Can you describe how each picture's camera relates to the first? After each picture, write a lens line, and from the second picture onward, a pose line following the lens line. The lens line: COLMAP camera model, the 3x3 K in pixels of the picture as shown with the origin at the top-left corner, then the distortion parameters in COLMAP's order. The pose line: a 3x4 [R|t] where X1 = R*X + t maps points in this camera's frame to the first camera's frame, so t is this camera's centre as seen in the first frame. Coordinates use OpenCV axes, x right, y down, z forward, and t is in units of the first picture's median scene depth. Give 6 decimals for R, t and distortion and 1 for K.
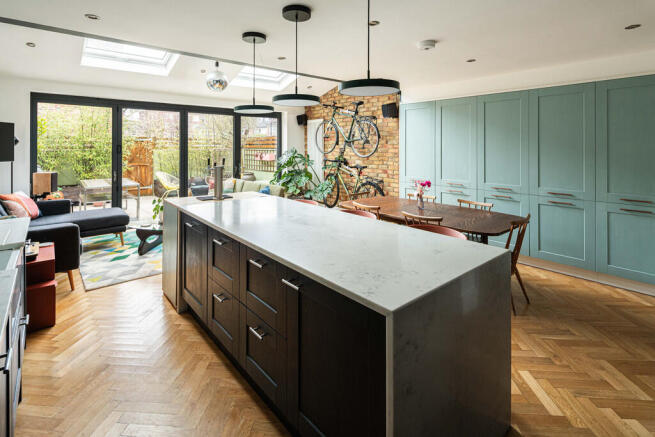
lens RADIAL K [[323.2, 0, 327.5], [0, 323.2, 218.5], [0, 0, 1]] dist [-0.001283, -0.000464]
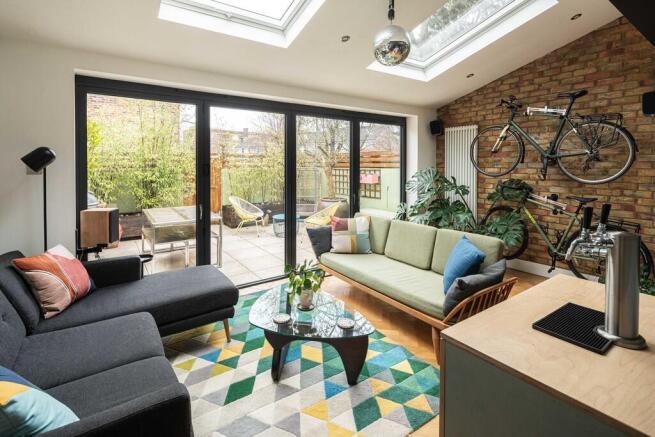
lens RADIAL K [[311.7, 0, 329.0], [0, 311.7, 246.0], [0, 0, 1]] dist [-0.001199, -0.000036]
pose [[0.996198, 0.021668, -0.084379, -0.324468], [-0.018528, 0.999113, 0.037827, -0.085077], [0.085124, -0.036119, 0.995716, 0.371407]]
